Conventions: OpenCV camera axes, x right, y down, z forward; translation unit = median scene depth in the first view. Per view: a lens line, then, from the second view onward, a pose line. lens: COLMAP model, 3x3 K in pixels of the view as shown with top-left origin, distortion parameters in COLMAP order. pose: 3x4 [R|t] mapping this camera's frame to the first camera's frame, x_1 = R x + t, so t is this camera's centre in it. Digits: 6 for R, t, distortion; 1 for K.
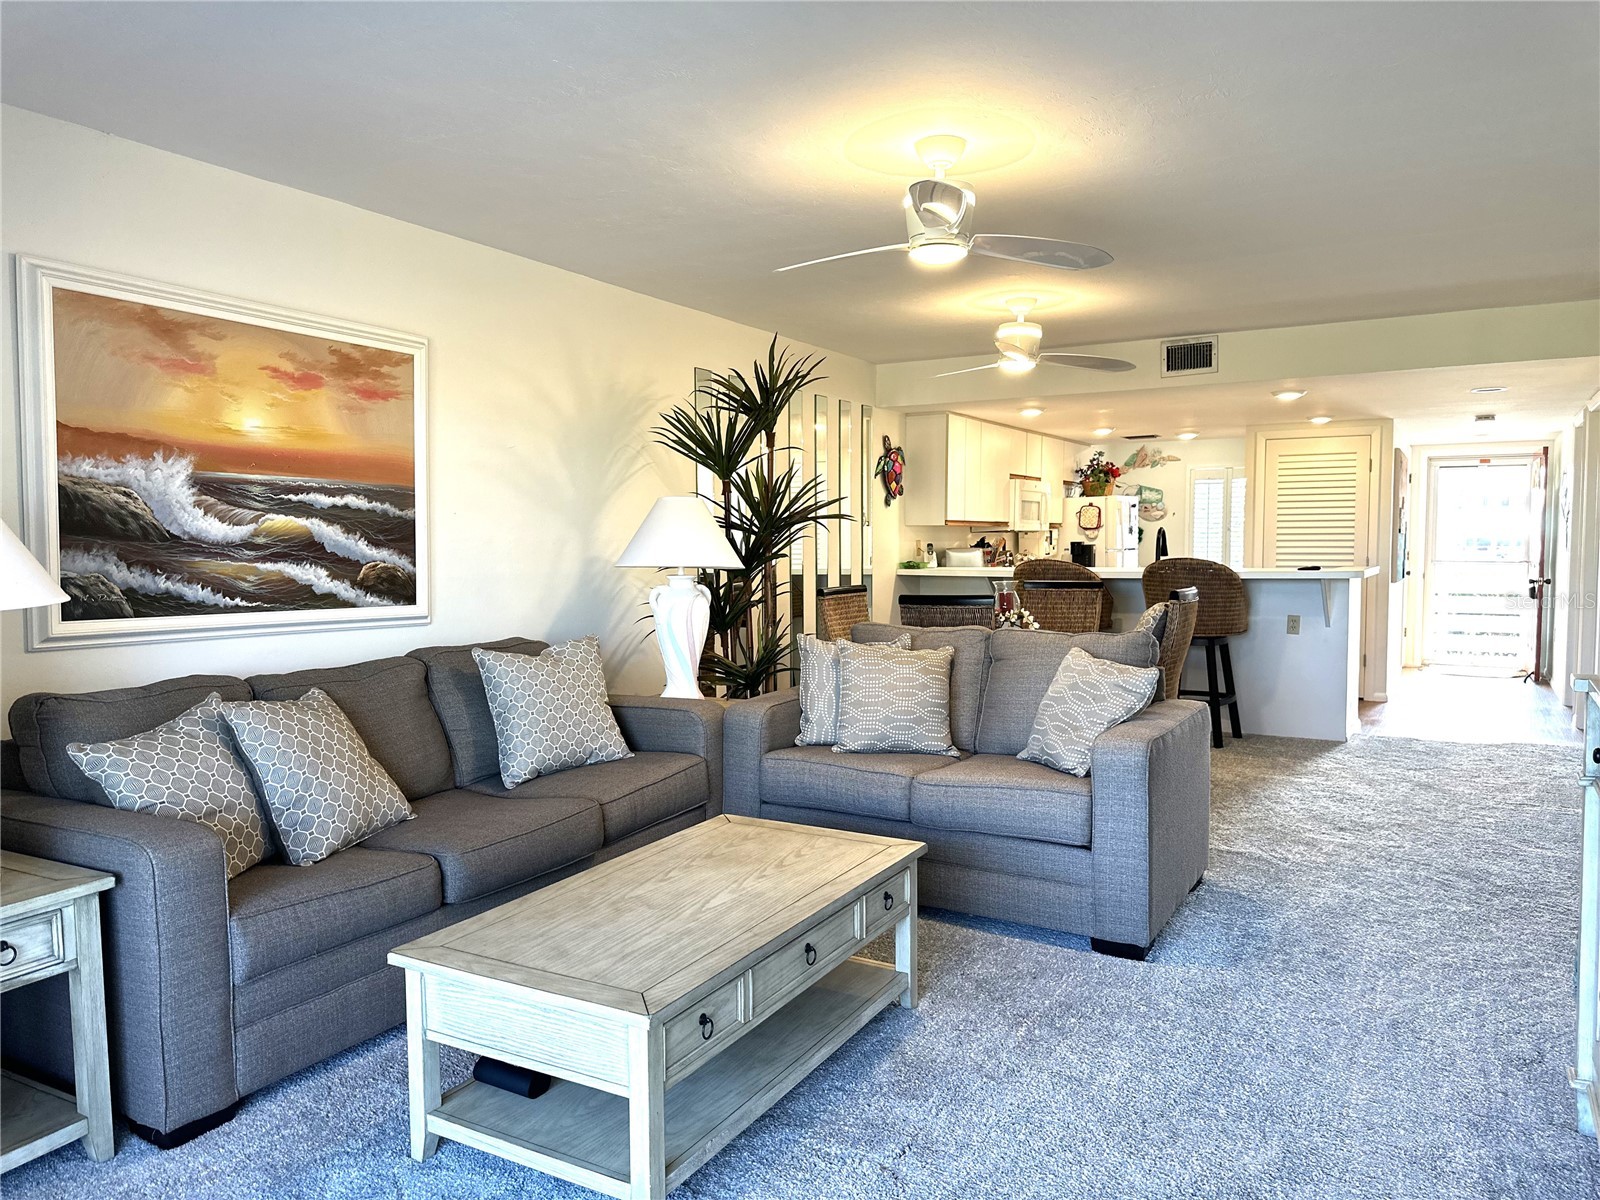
lens RADIAL K [[1149.4, 0, 795.4], [0, 1149.4, 600.2], [0, 0, 1]] dist [0.053231, -0.017724]
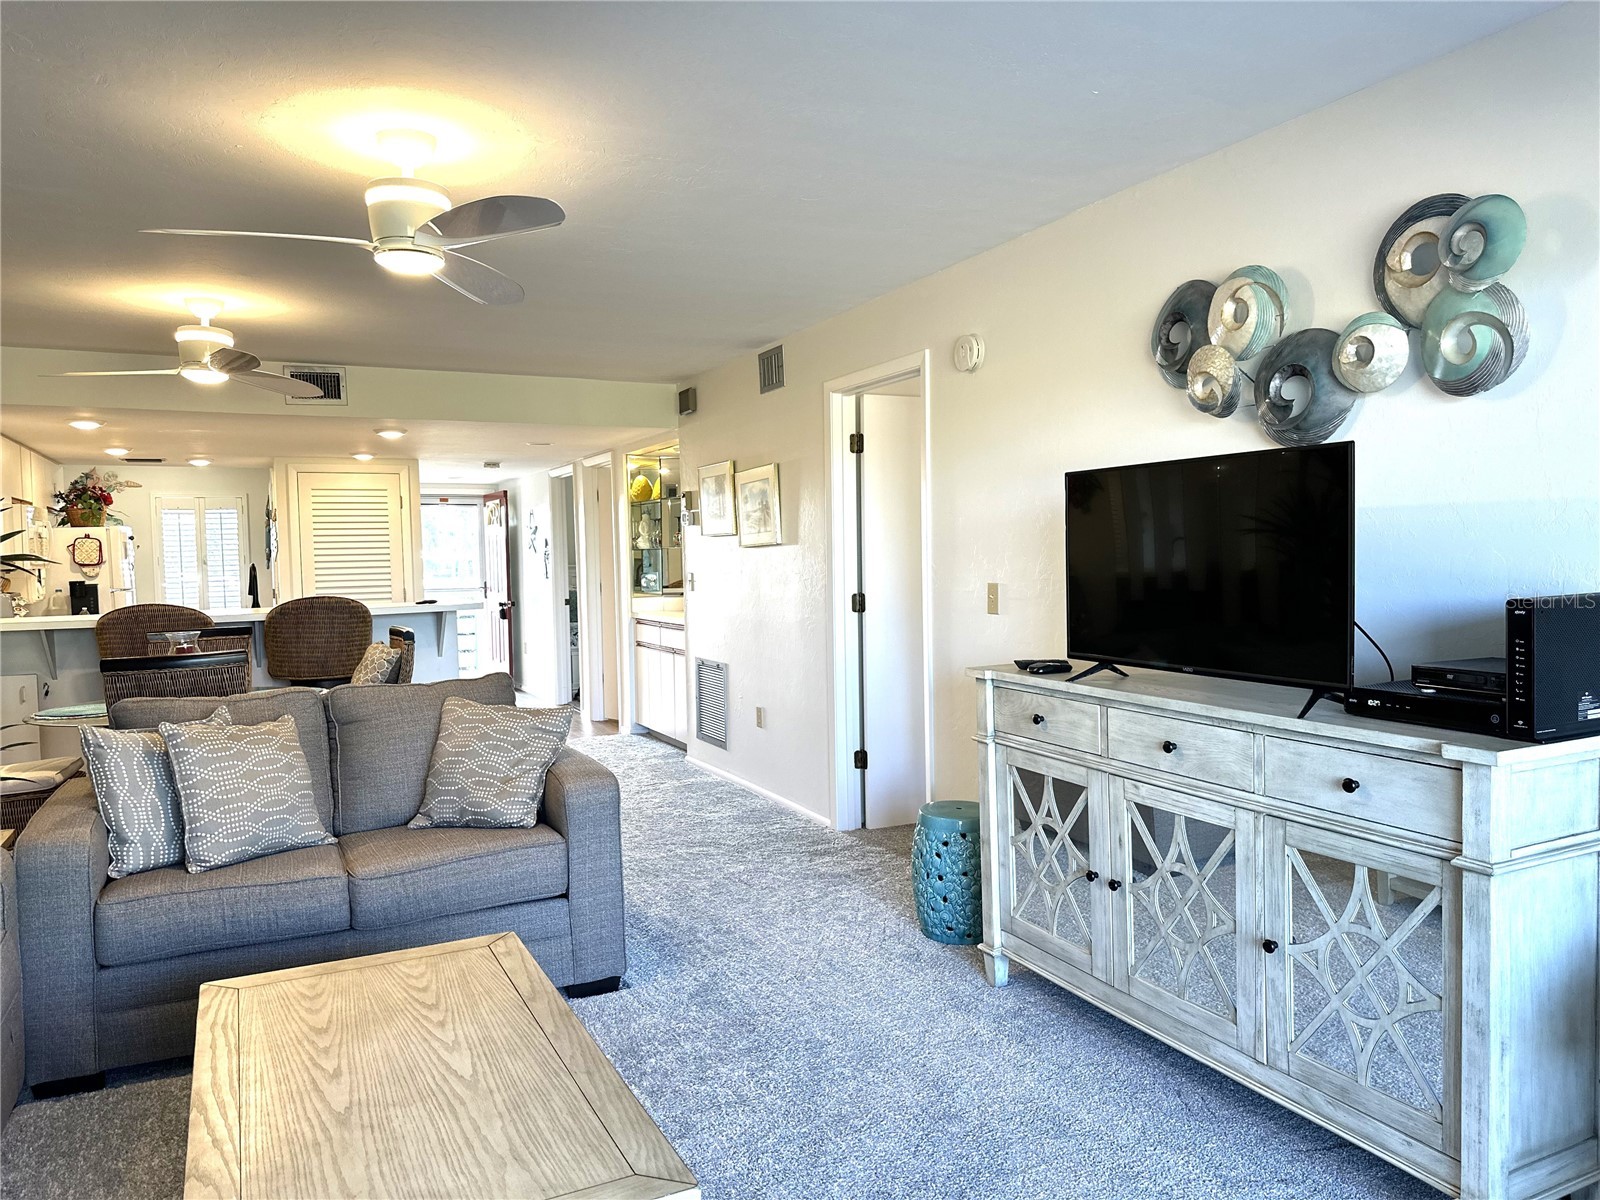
lens RADIAL K [[1149.4, 0, 798.3], [0, 1149.4, 598.8], [0, 0, 1]] dist [0.053231, -0.017724]
pose [[0.545019, -0.042902, 0.837325, -0.383163], [0.062742, 0.997977, 0.010294, -0.031074], [-0.836073, 0.046925, 0.546608, 0.237797]]
